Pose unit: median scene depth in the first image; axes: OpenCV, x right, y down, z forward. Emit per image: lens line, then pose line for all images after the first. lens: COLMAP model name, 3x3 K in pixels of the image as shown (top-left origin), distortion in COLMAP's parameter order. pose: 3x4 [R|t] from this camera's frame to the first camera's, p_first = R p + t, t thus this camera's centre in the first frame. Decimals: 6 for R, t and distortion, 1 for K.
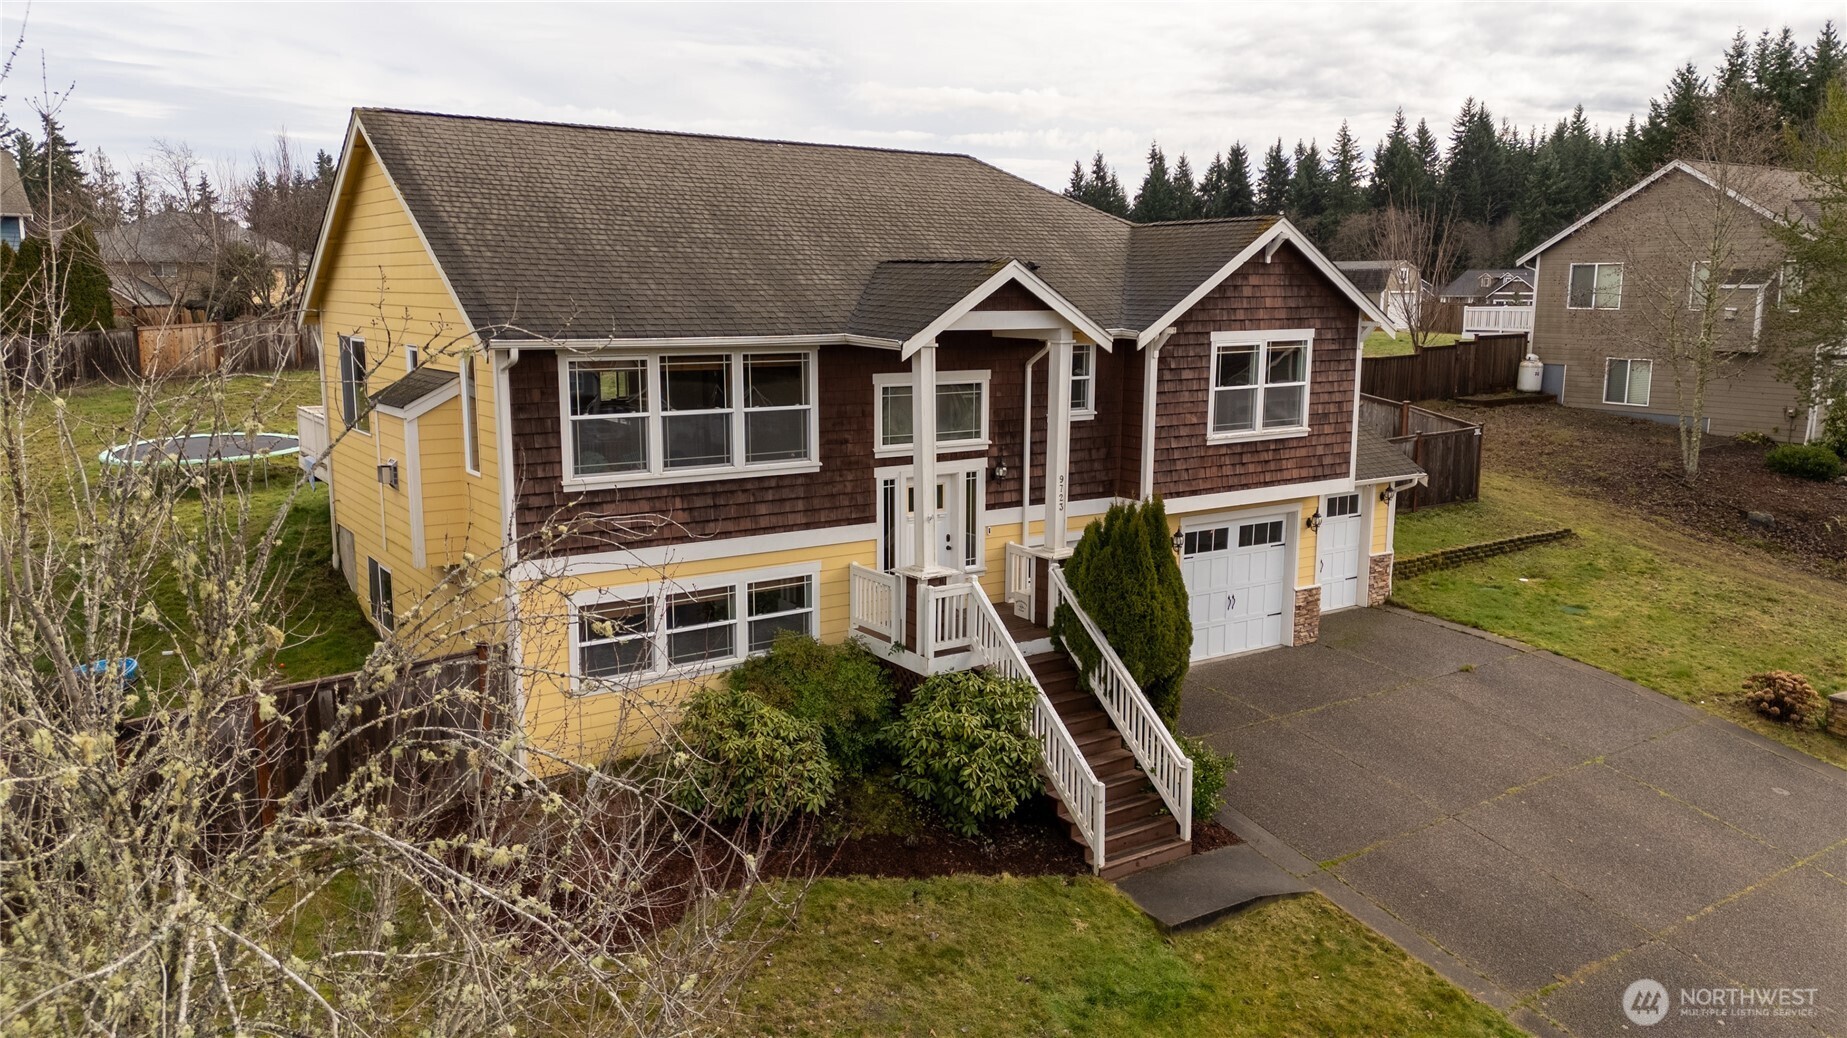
lens RADIAL K [[1360.6, 0, 930.0], [0, 1360.6, 522.6], [0, 0, 1]] dist [0.087455, 0.000452]
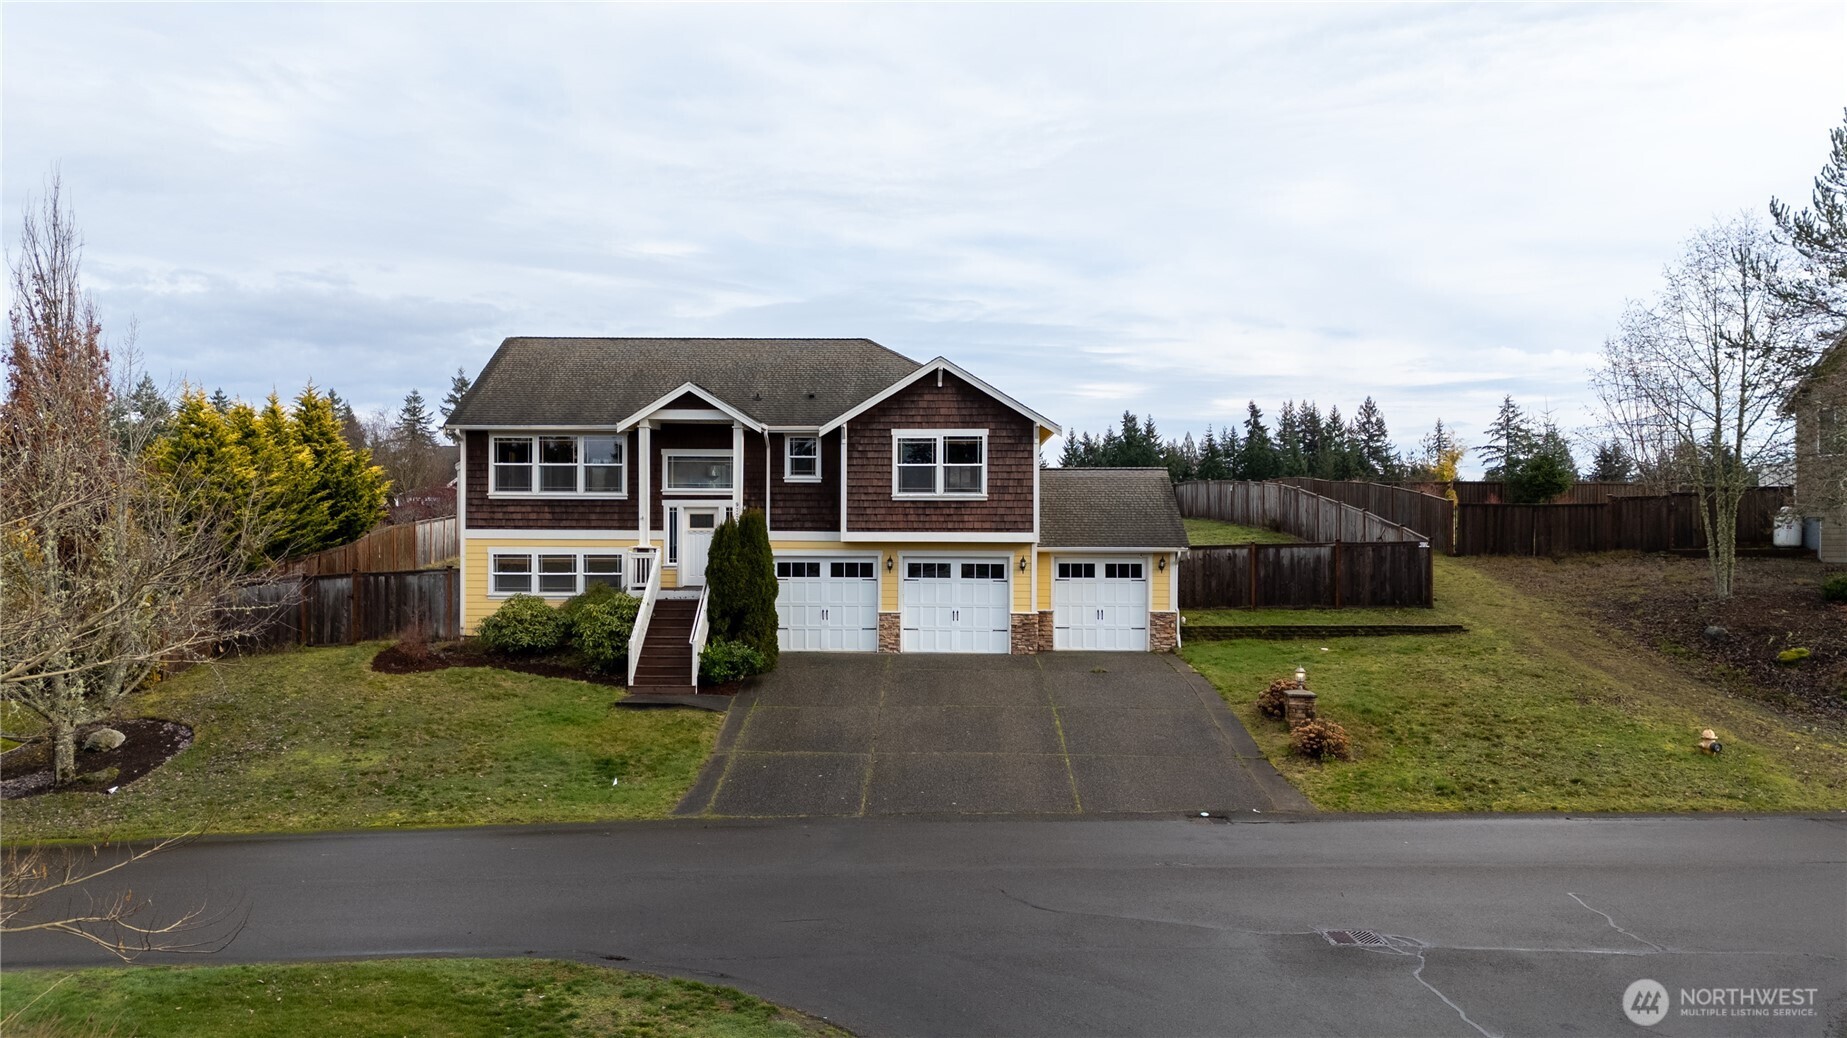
lens RADIAL K [[1360.6, 0, 915.8], [0, 1360.6, 515.7], [0, 0, 1]] dist [0.087455, 0.000452]
pose [[0.803169, -0.008605, -0.595689, 1.179781], [-0.102329, 0.983043, -0.152171, 0.200212], [0.586897, 0.183175, 0.788669, -0.220421]]
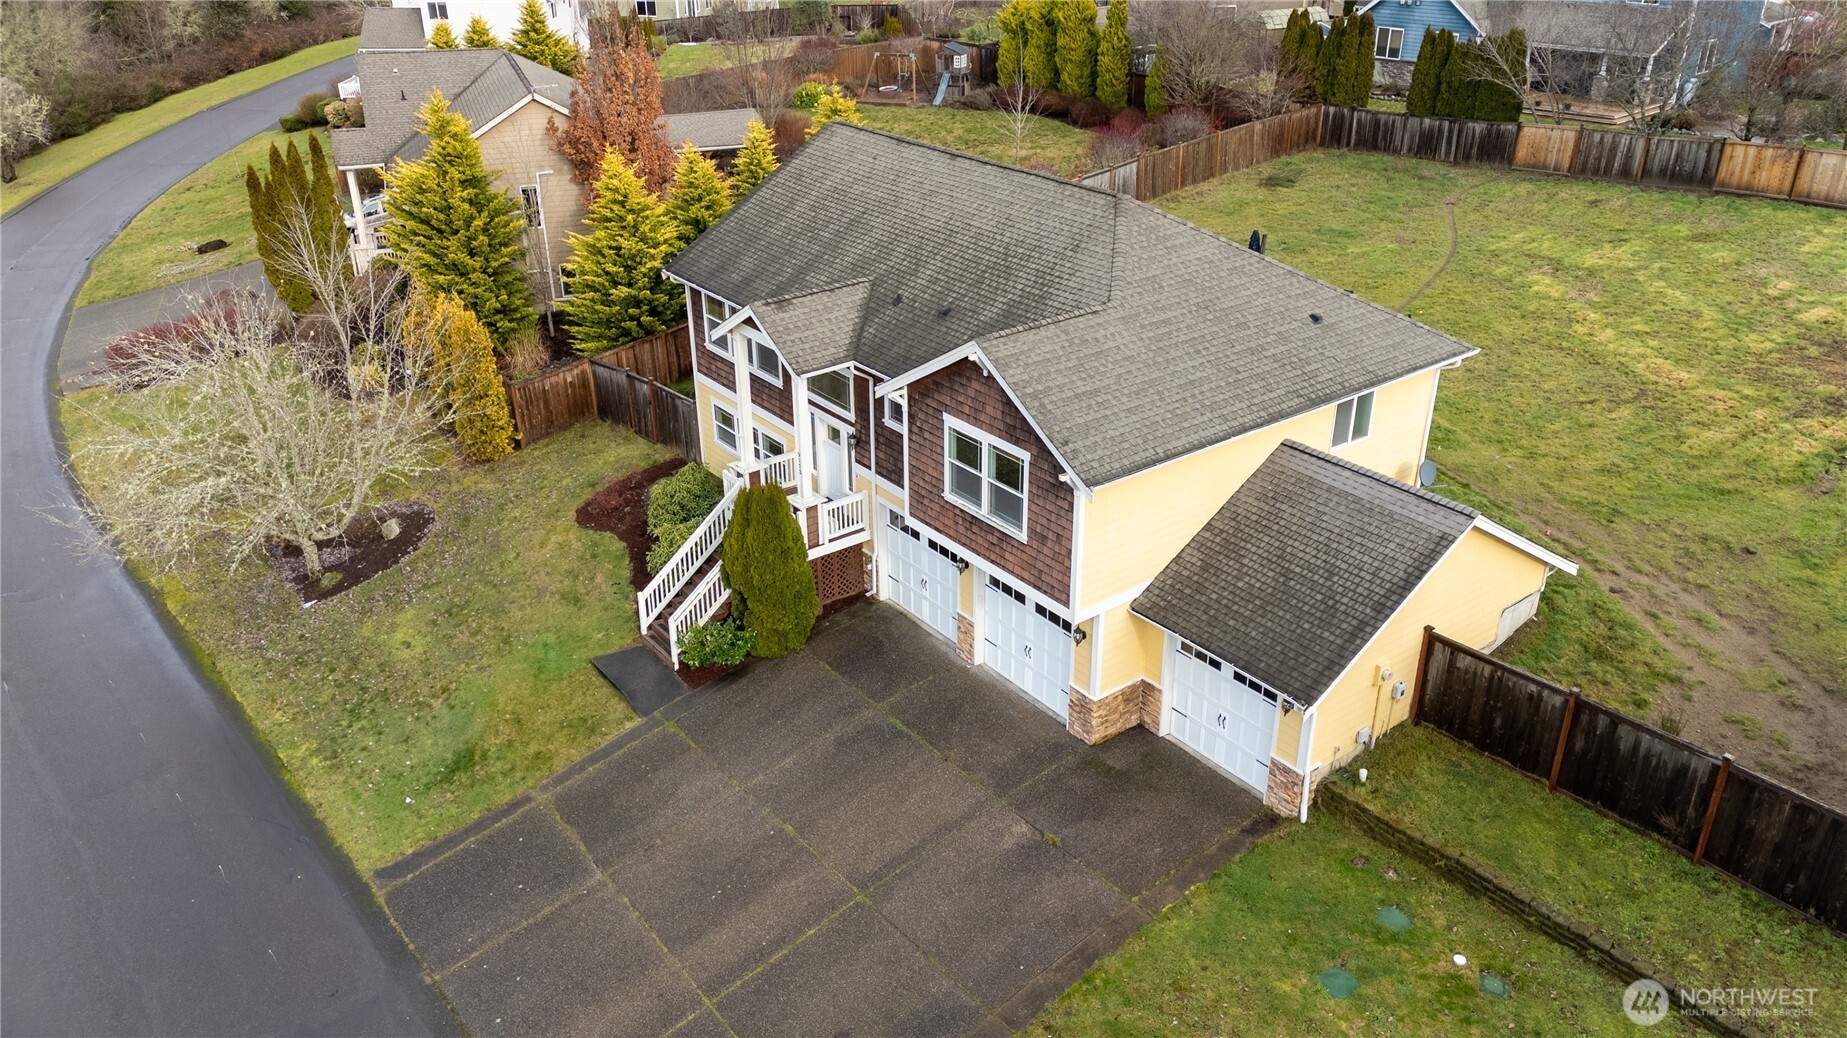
lens RADIAL K [[1360.6, 0, 929.6], [0, 1360.6, 523.4], [0, 0, 1]] dist [0.087455, 0.000452]
pose [[0.039769, 0.447134, -0.893582, 1.301936], [-0.162799, 0.885240, 0.435714, -0.565993], [0.985857, 0.128146, 0.107998, 0.877636]]
